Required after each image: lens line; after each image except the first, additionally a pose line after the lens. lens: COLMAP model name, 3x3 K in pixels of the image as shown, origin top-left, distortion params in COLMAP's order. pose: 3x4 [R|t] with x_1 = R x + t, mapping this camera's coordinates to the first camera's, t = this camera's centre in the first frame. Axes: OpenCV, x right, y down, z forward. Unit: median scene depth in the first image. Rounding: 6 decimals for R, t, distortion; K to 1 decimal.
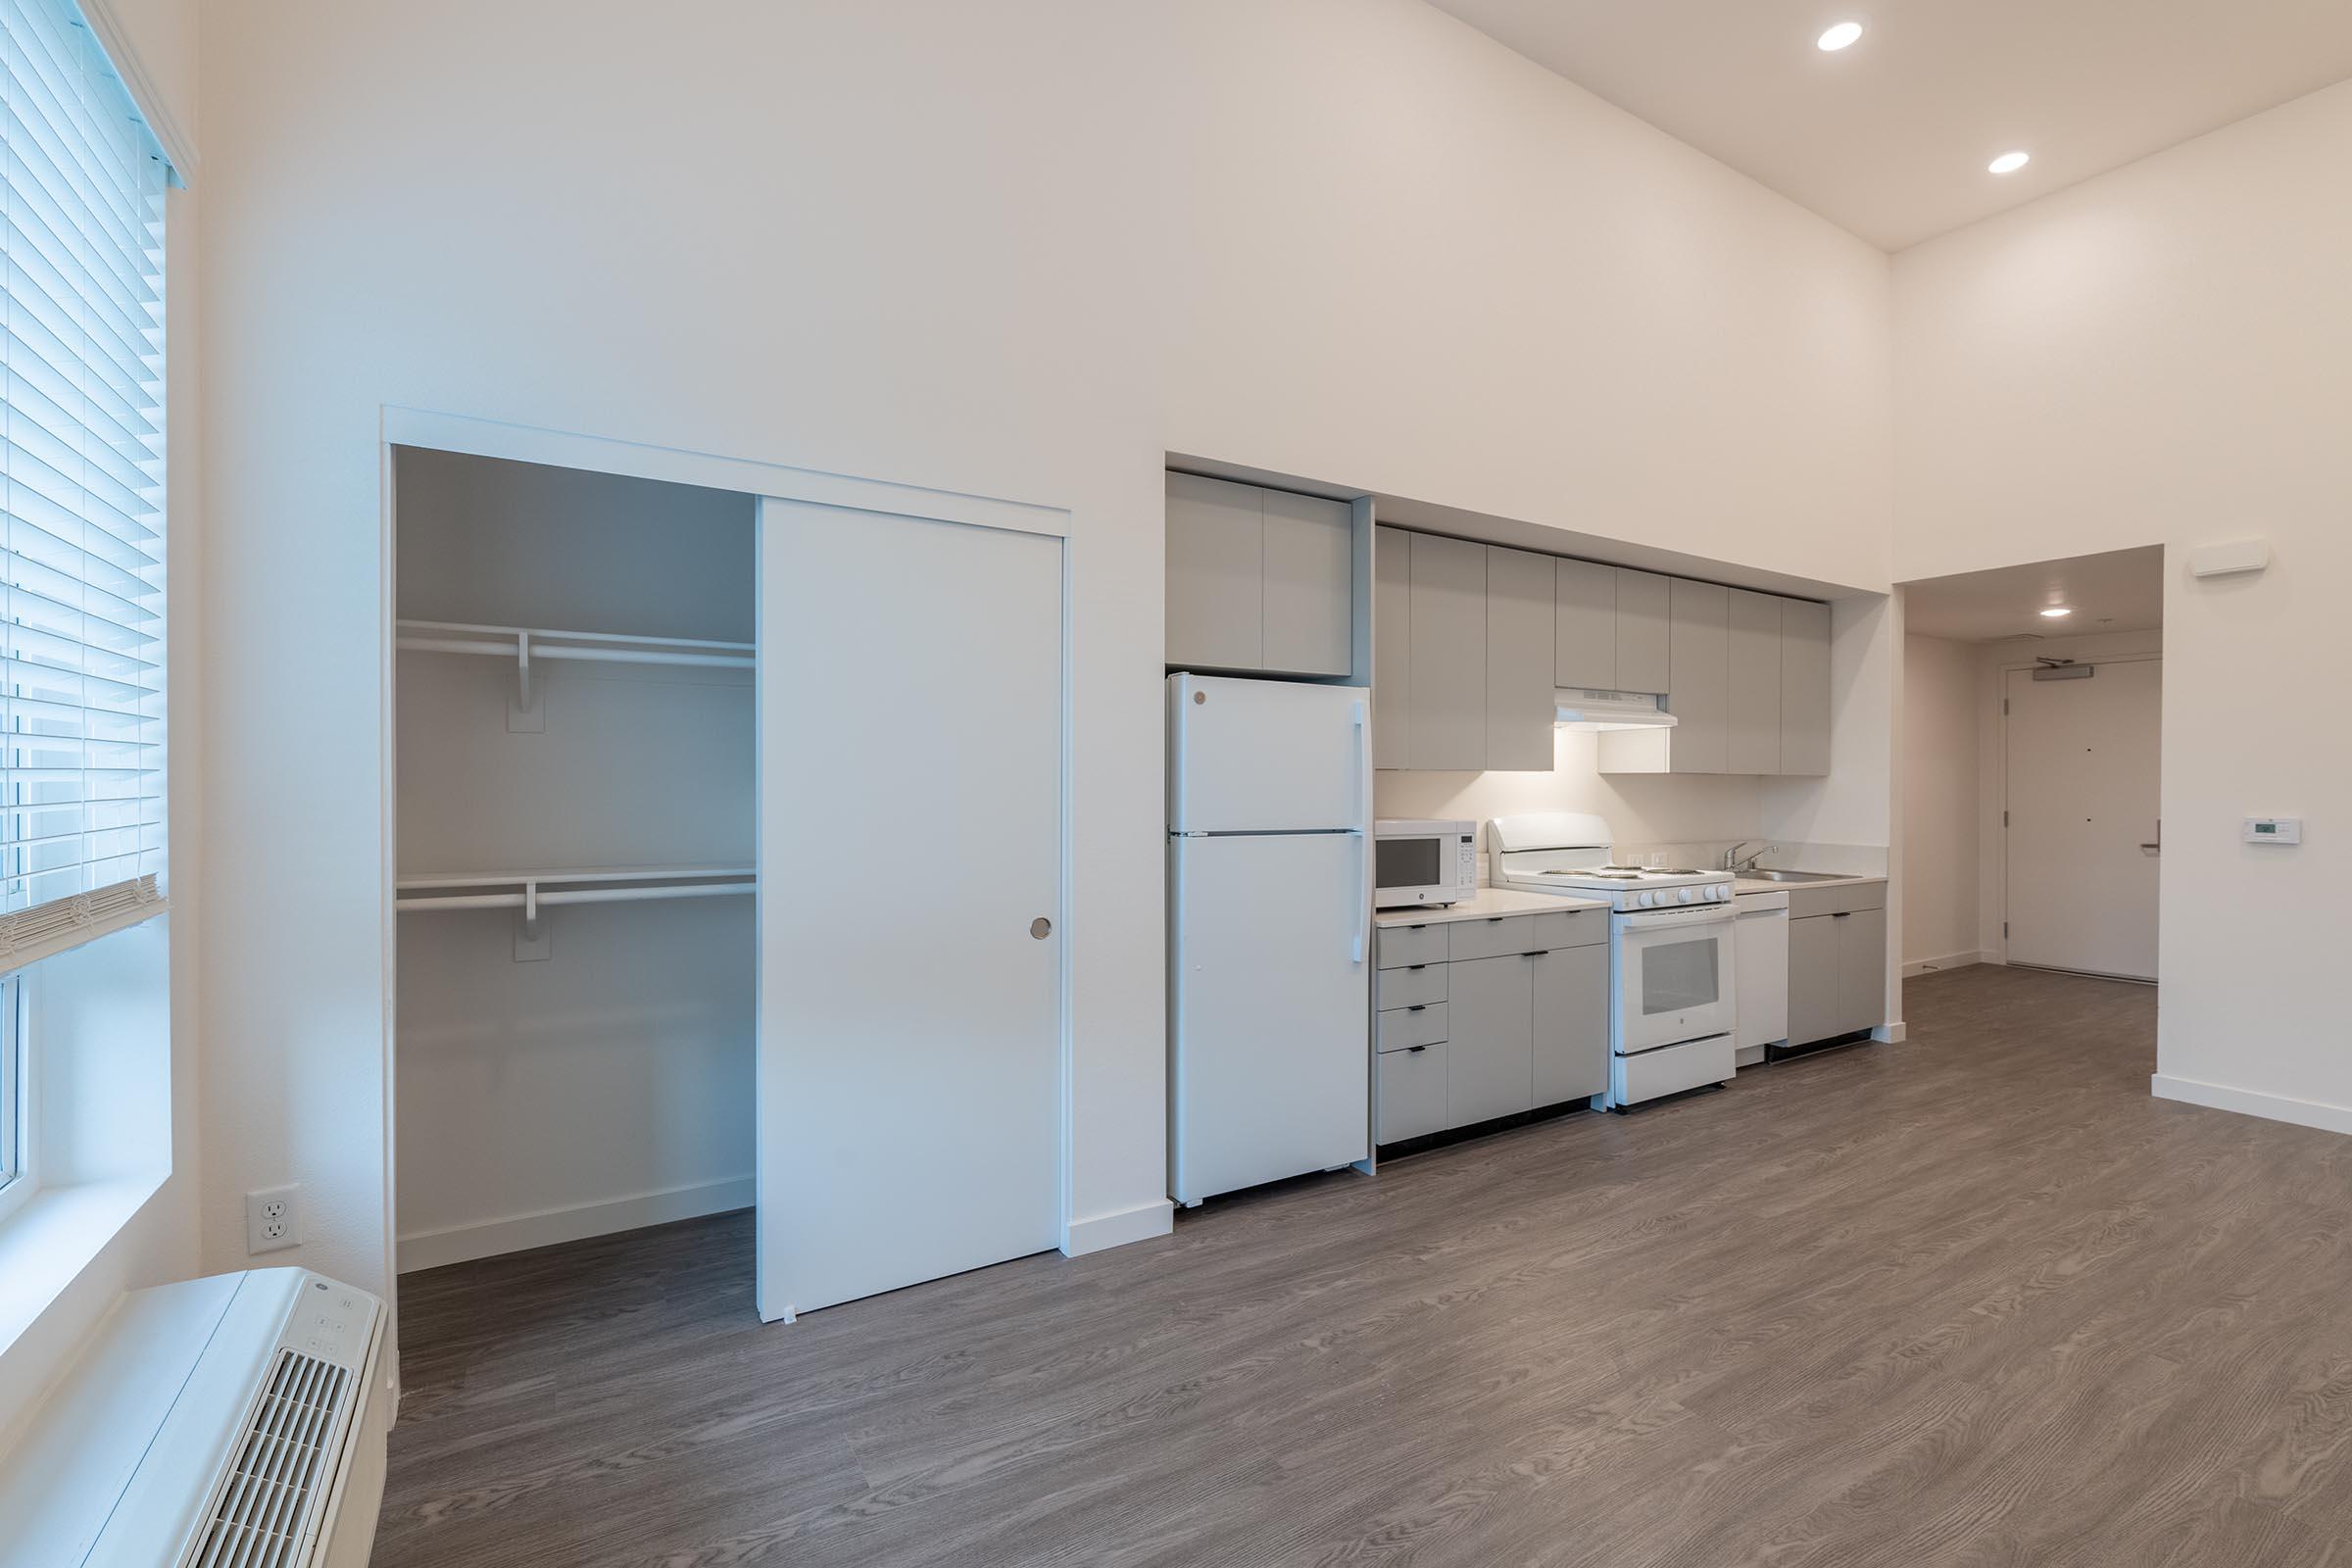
lens RADIAL K [[1016.4, 0, 1130.7], [0, 1016.4, 778.5], [0, 0, 1]] dist [-0.005505, 0.000122]
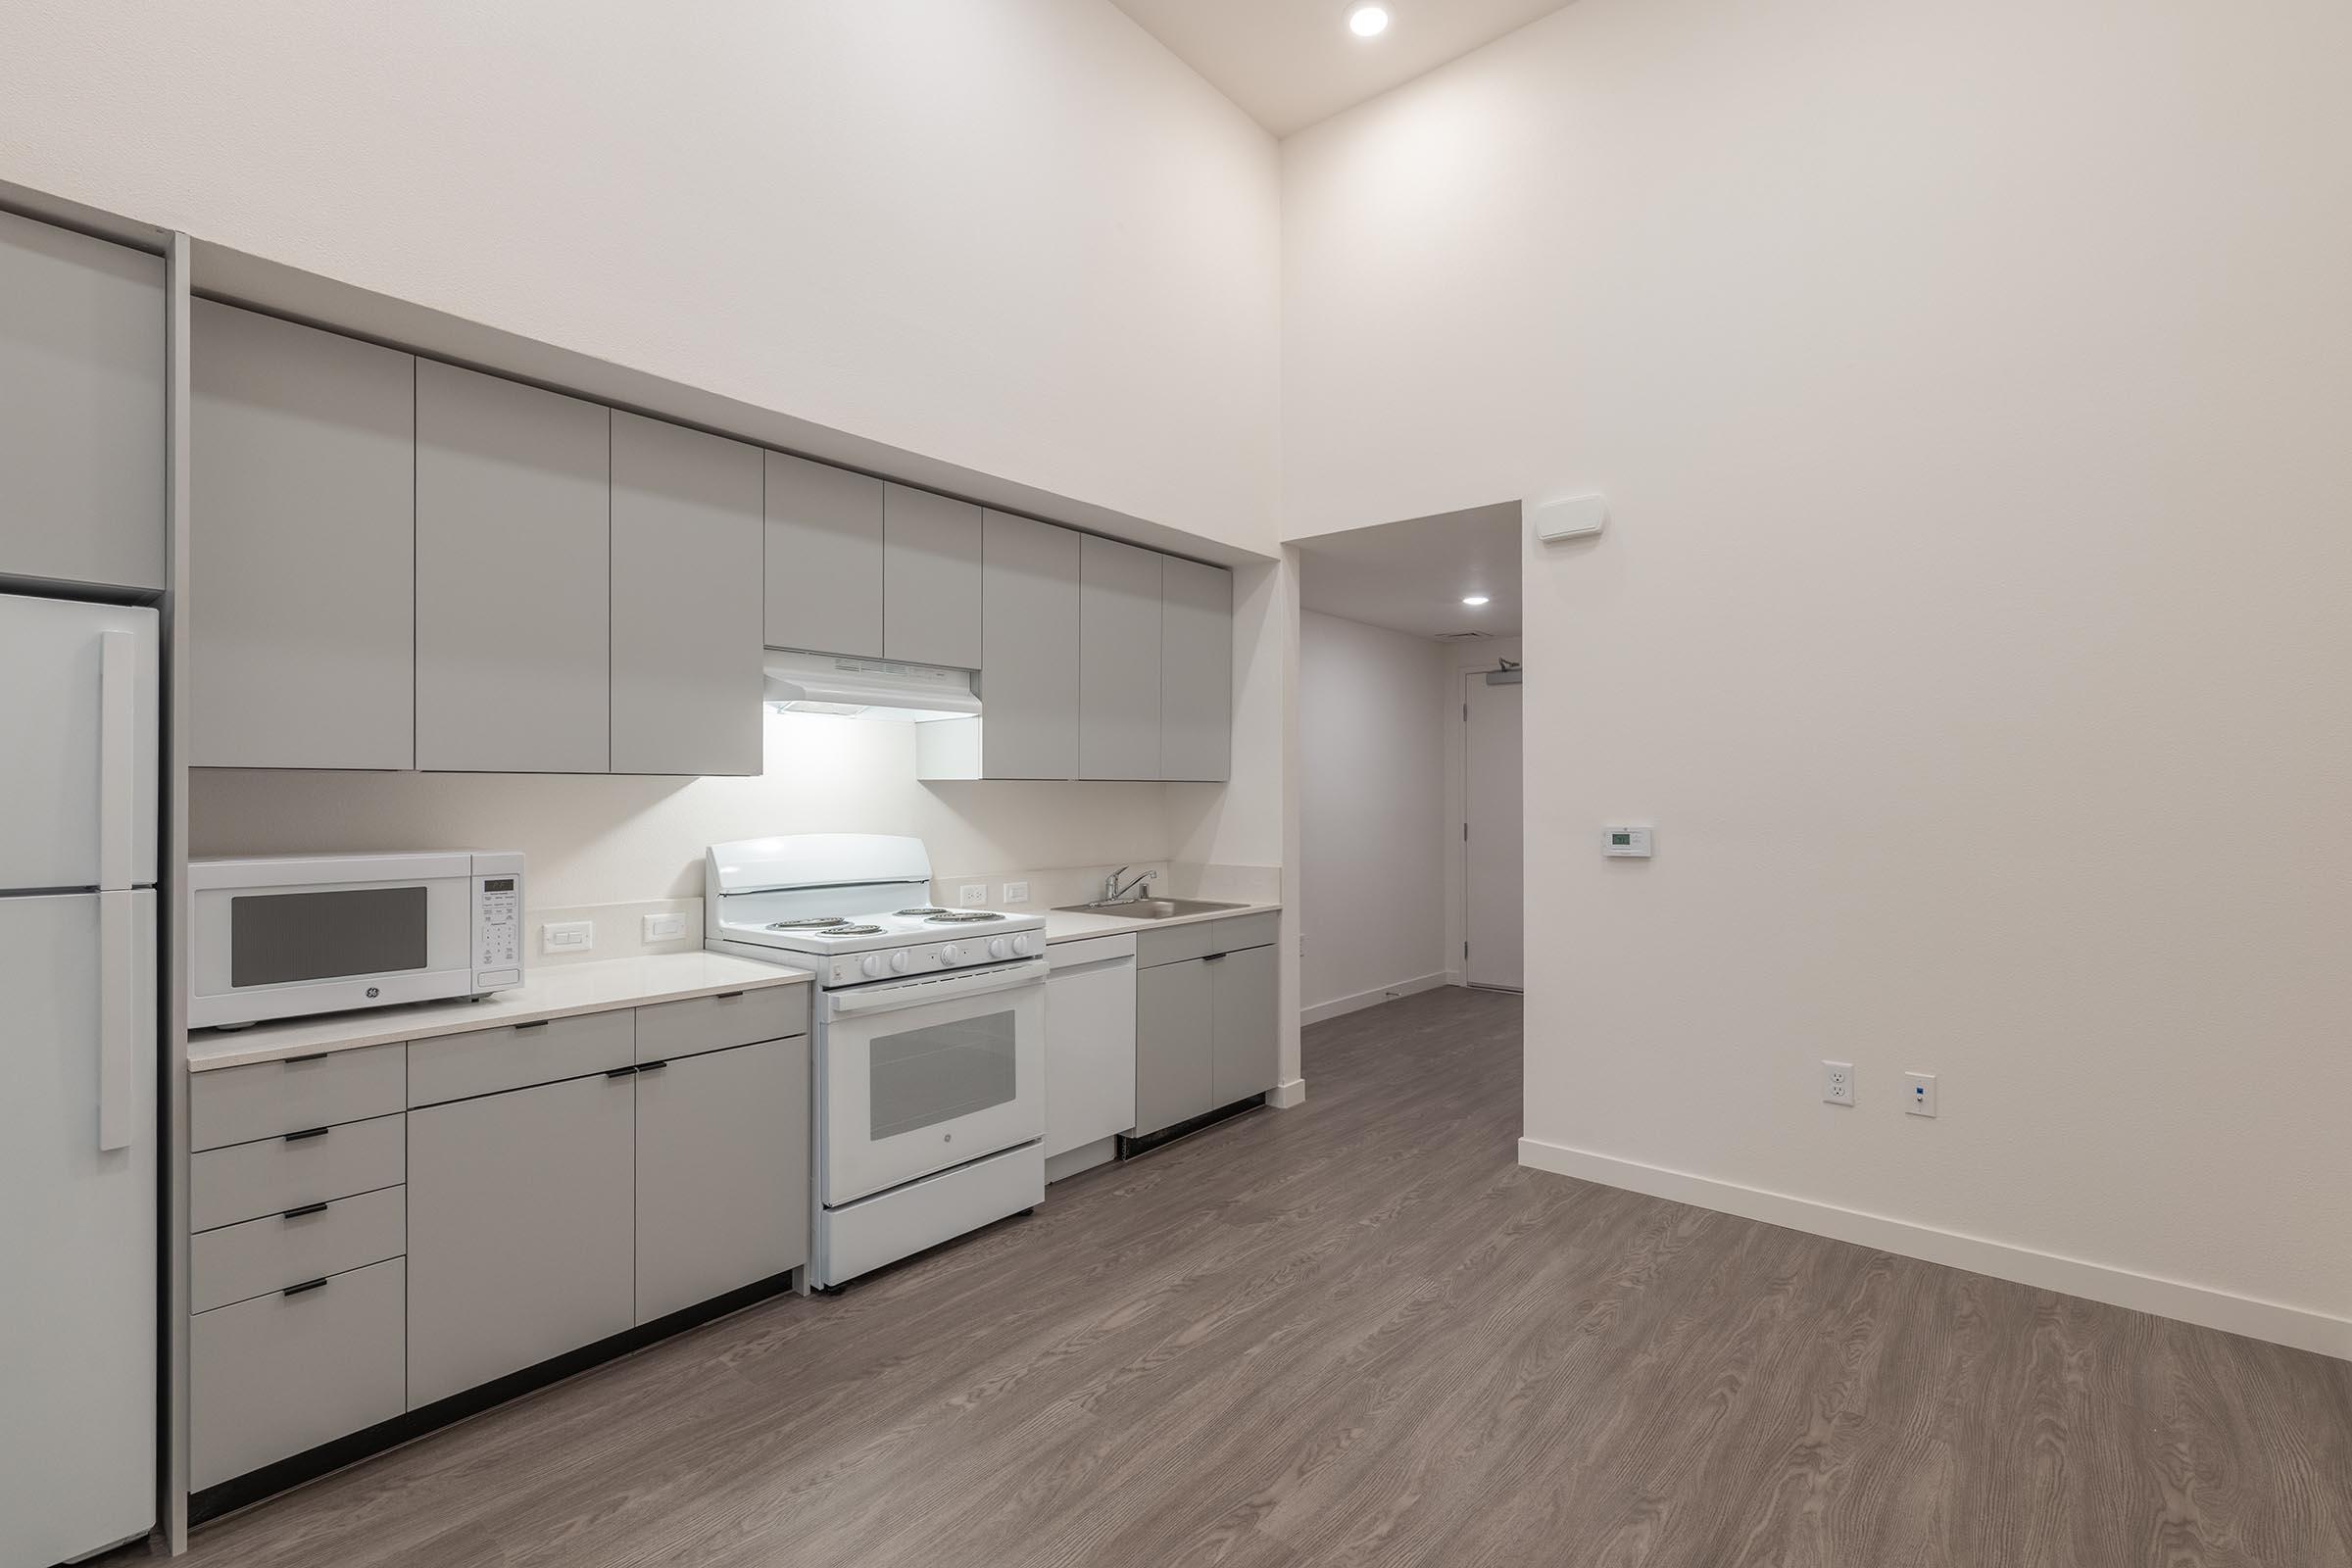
lens RADIAL K [[1087.8, 0, 1170.6], [0, 1087.8, 792.5], [0, 0, 1]] dist [0.001055, 0.003455]
pose [[0.938301, -0.004677, 0.345788, 0.550676], [0.003159, 0.999983, 0.004953, 0.002734], [-0.345805, -0.003554, 0.938300, 0.321026]]
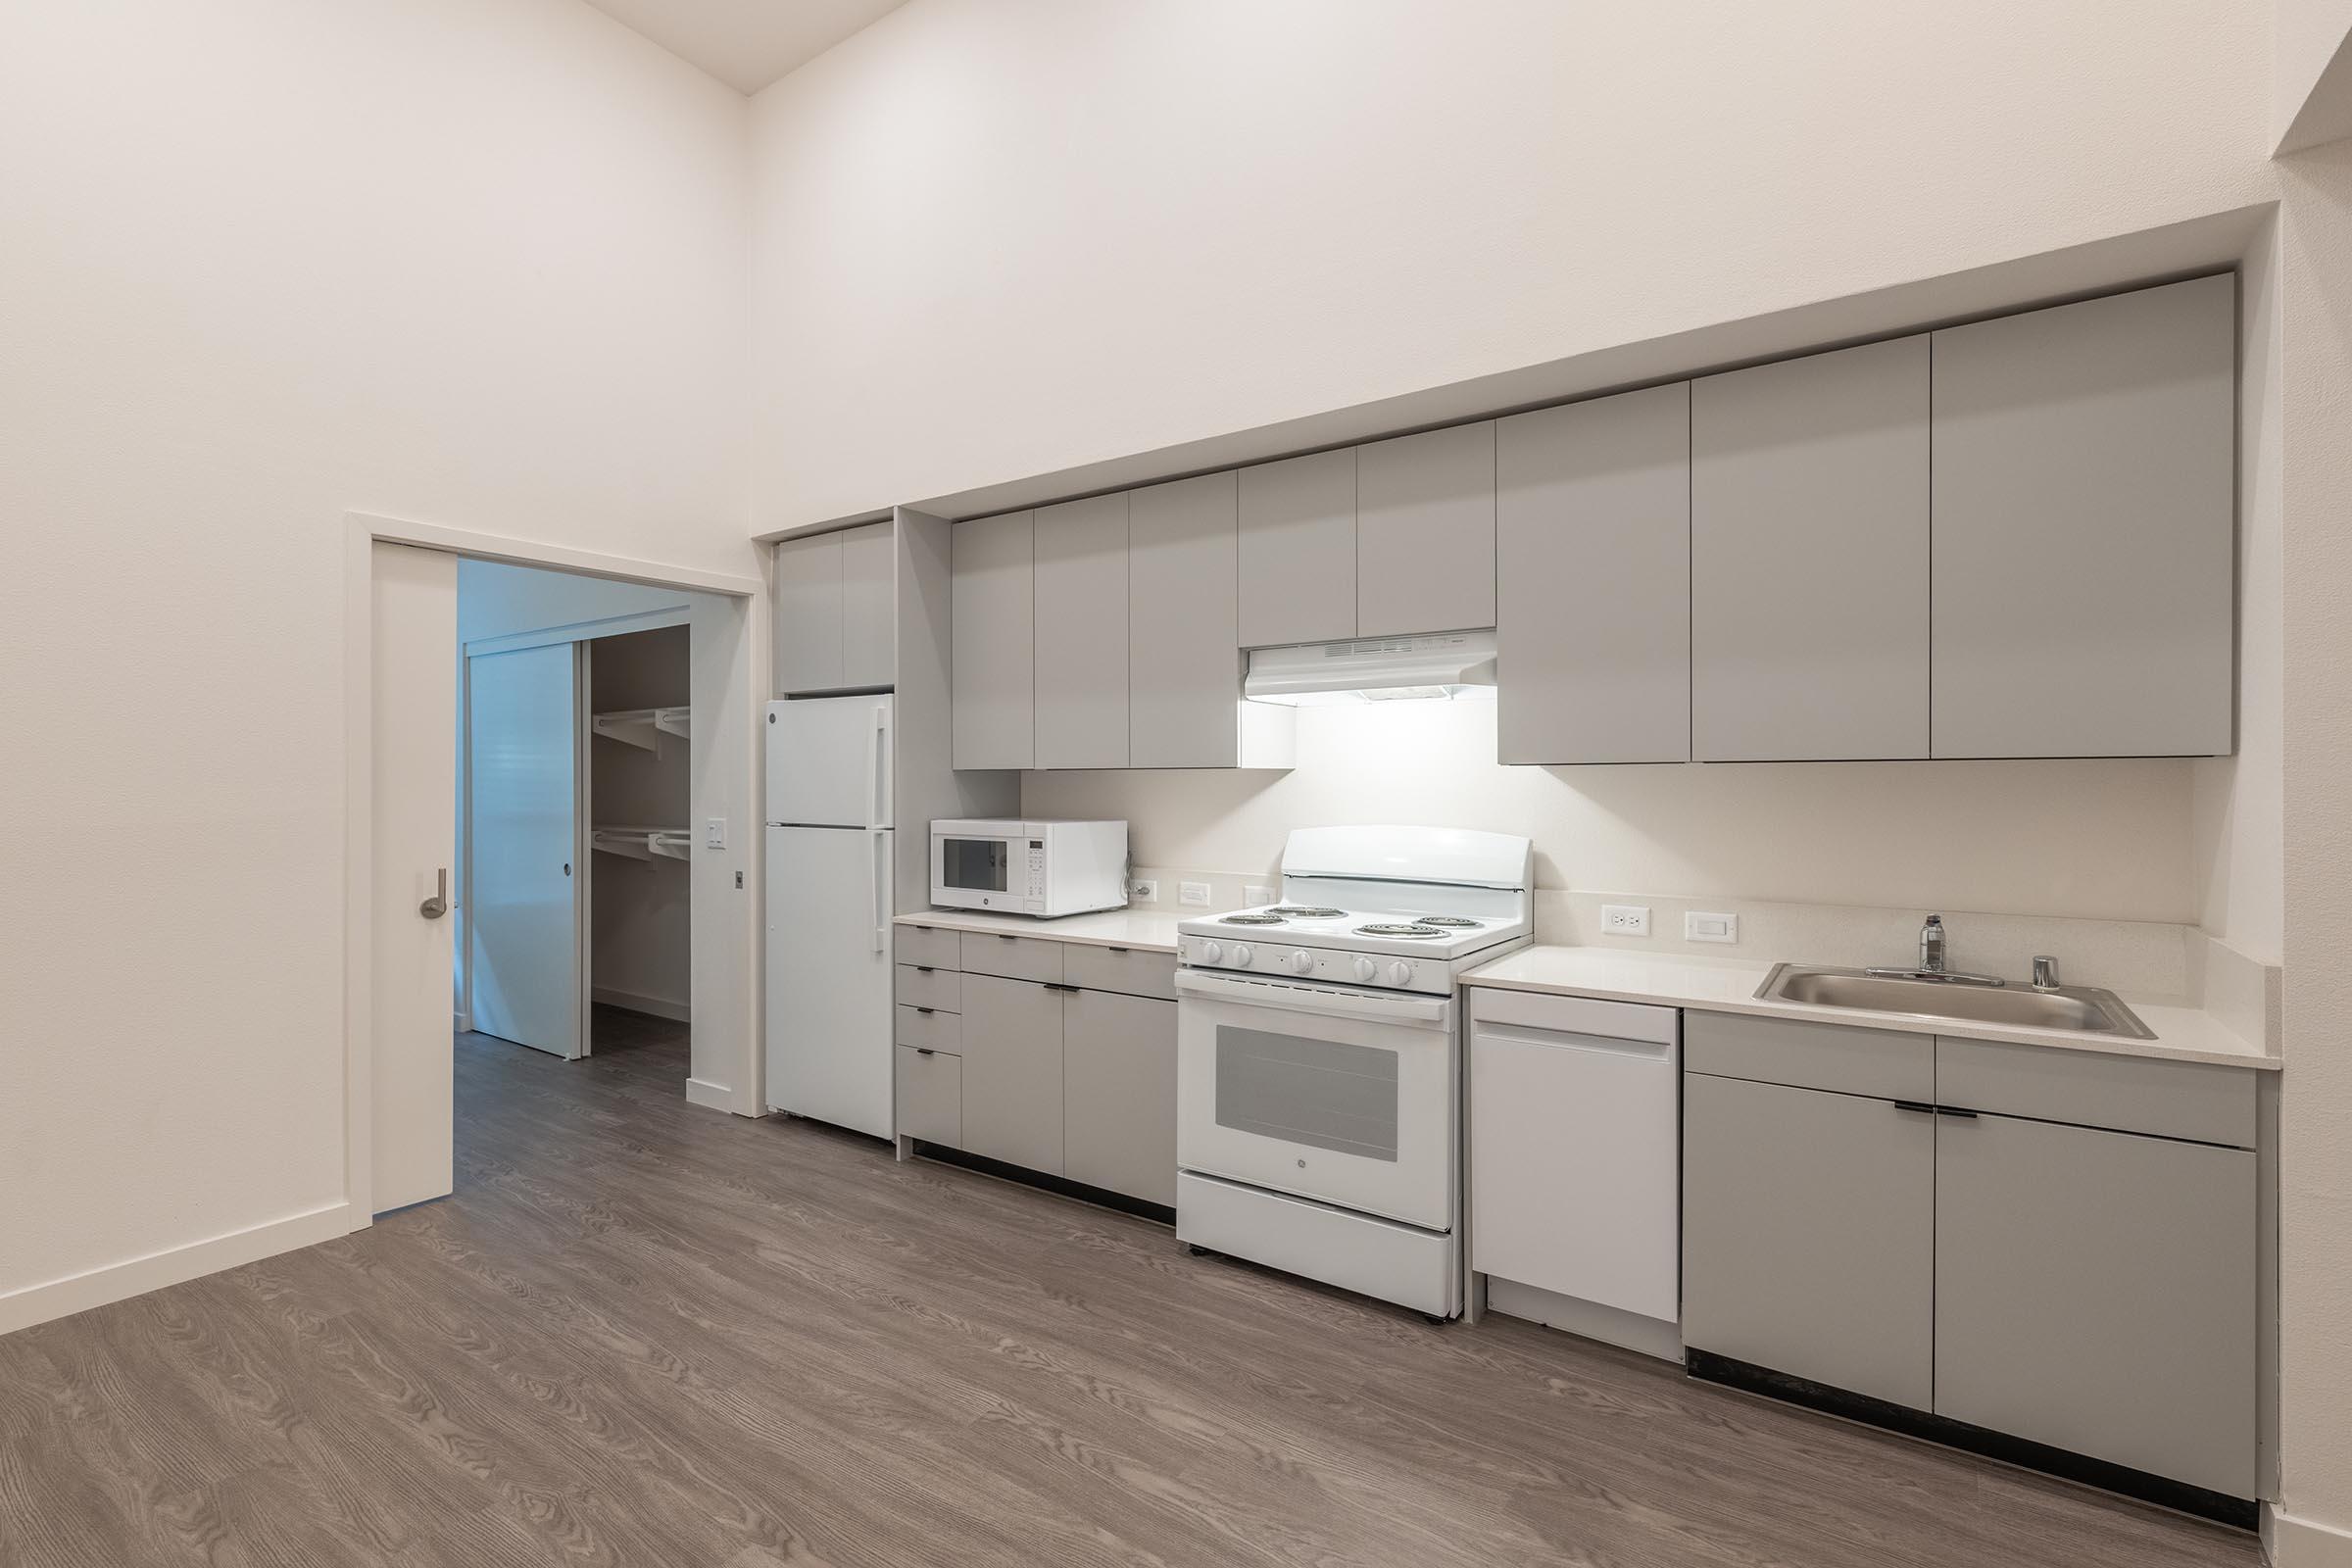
lens RADIAL K [[1087.8, 0, 1212.4], [0, 1087.8, 773.8], [0, 0, 1]] dist [0.001055, 0.003455]
pose [[0.425783, -0.014186, -0.904714, 1.458983], [0.007922, 0.999897, -0.011950, 0.011313], [0.904790, -0.002079, 0.425852, 0.857174]]
